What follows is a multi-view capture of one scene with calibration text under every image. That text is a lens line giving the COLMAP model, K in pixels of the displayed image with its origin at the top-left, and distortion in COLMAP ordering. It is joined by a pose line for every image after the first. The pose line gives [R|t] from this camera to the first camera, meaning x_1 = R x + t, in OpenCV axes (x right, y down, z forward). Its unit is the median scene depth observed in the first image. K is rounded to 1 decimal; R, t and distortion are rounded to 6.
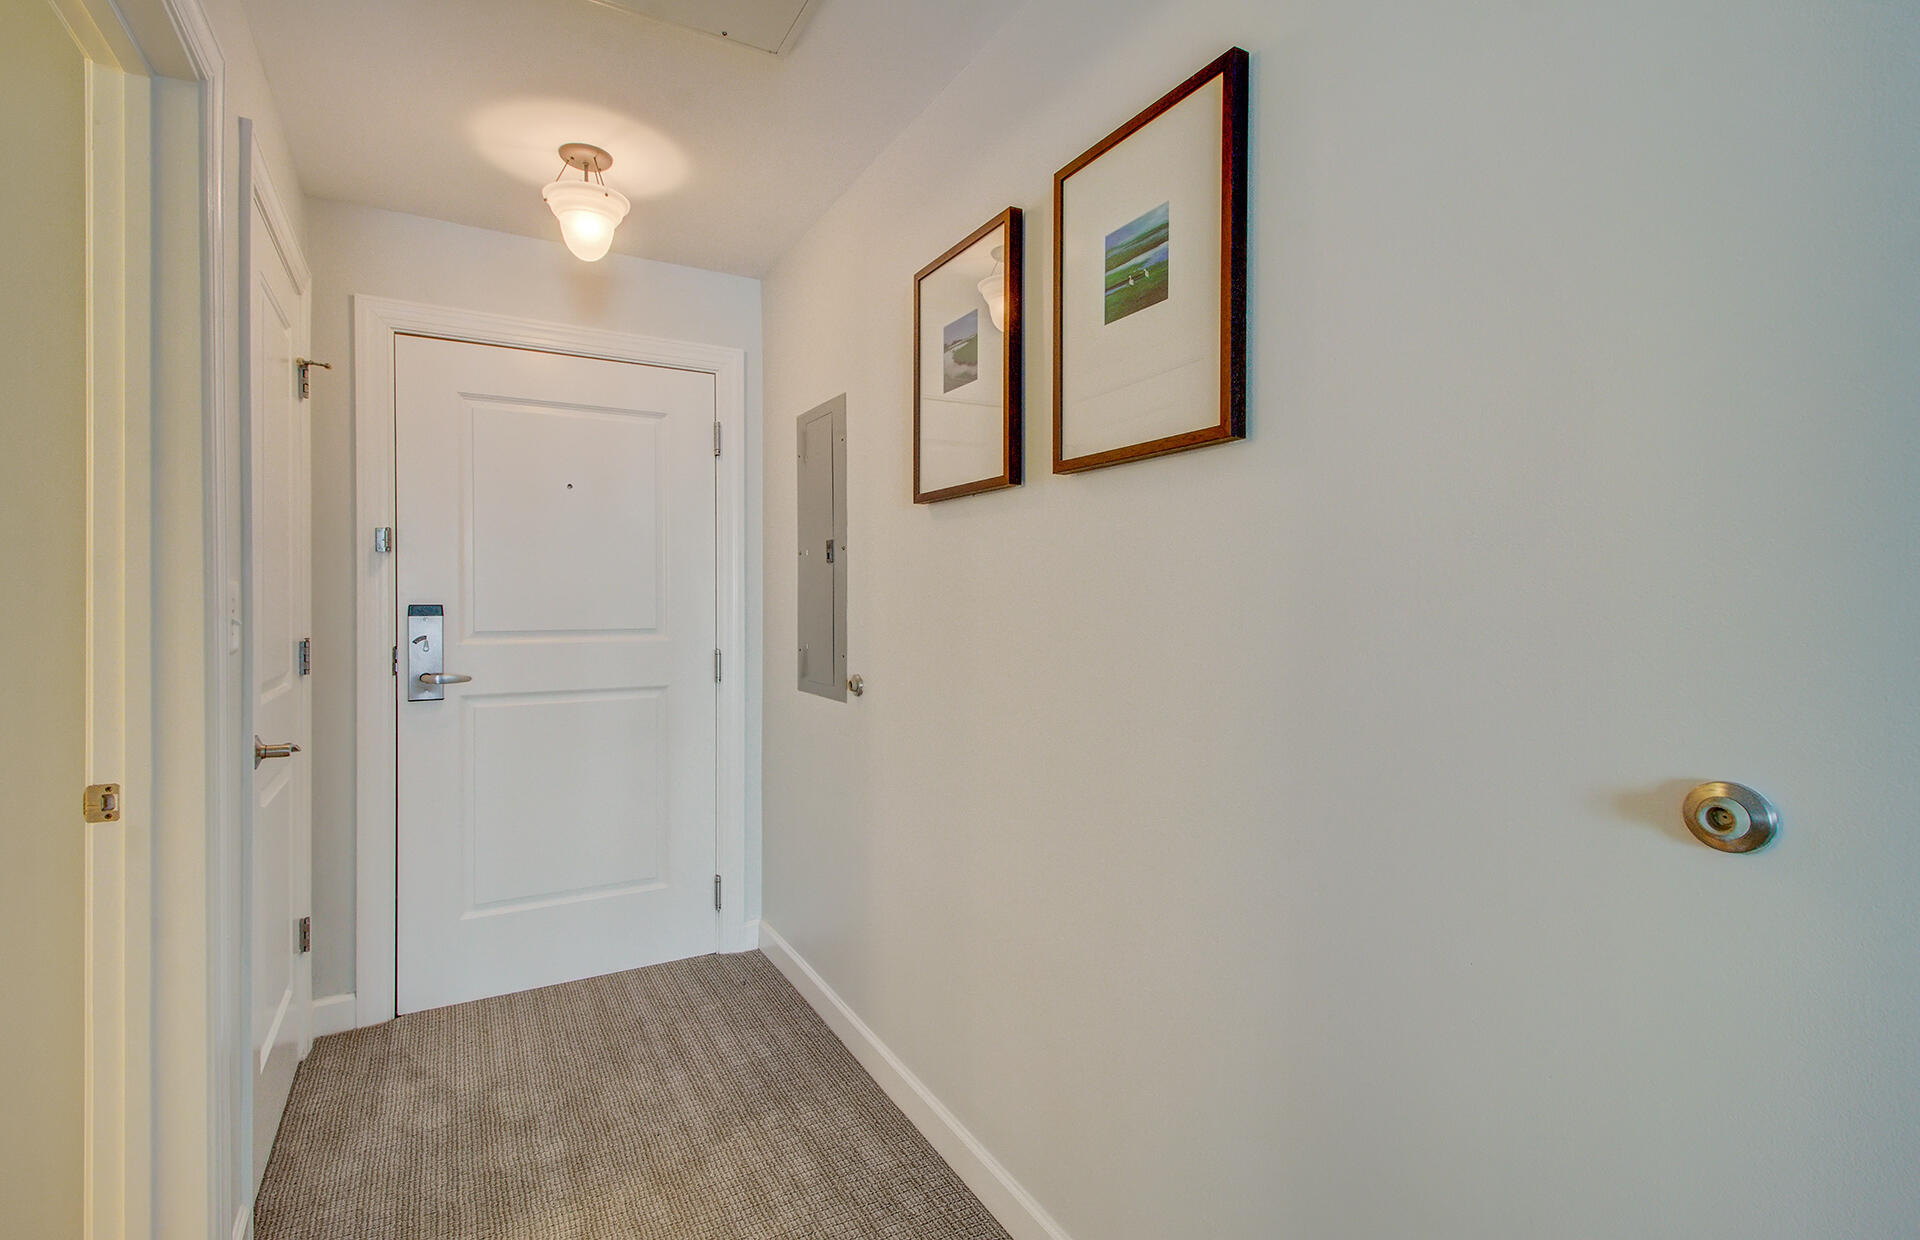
lens RADIAL K [[906.8, 0, 993.2], [0, 906.8, 601.4], [0, 0, 1]] dist [0.011669, -0.012291]
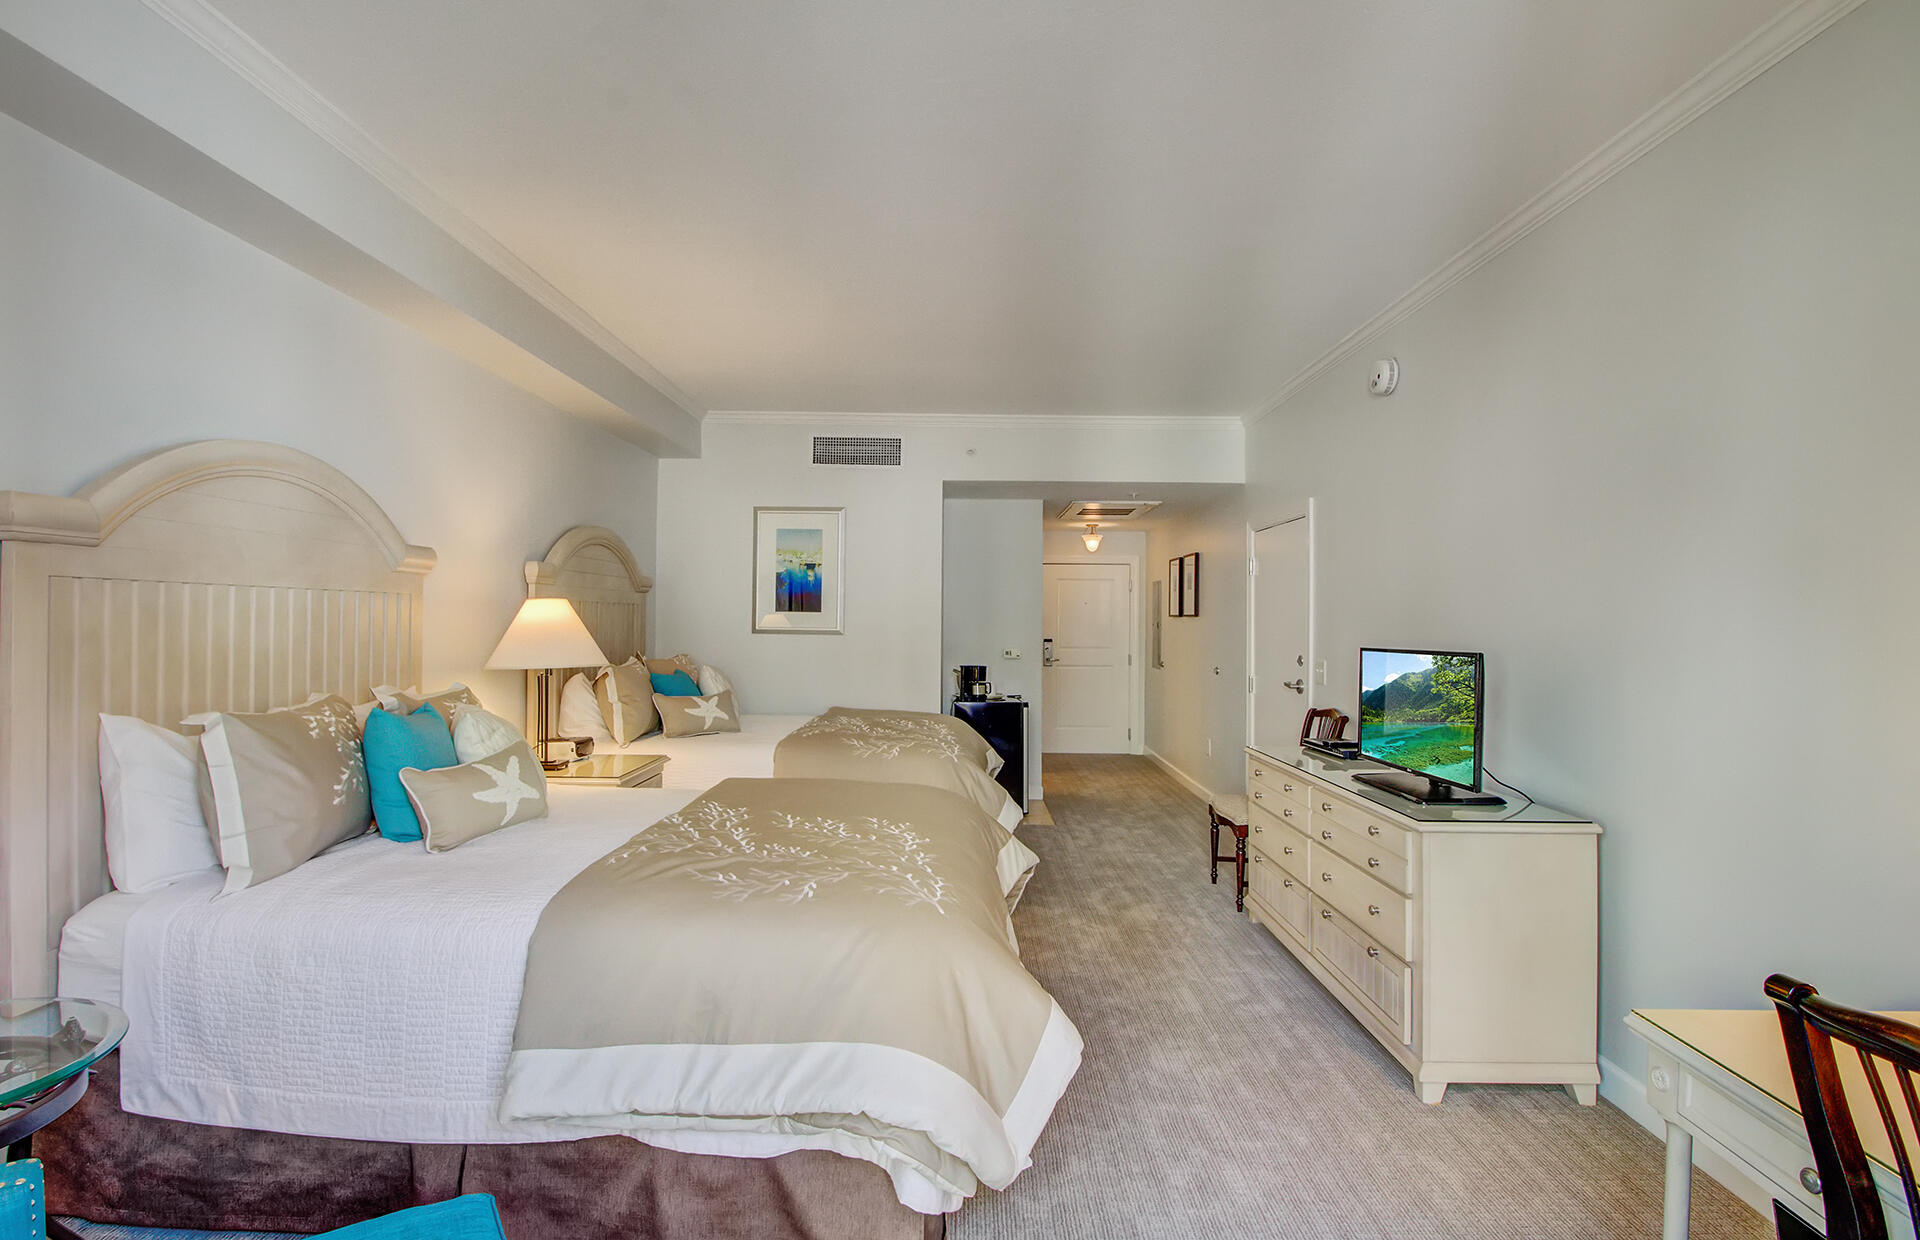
lens RADIAL K [[906.8, 0, 970.0], [0, 906.8, 616.1], [0, 0, 1]] dist [0.011669, -0.012291]
pose [[0.859482, 0.002863, -0.511158, 1.073206], [-0.007594, 0.999945, -0.007169, -0.069549], [0.511109, 0.010044, 0.859457, -2.573830]]
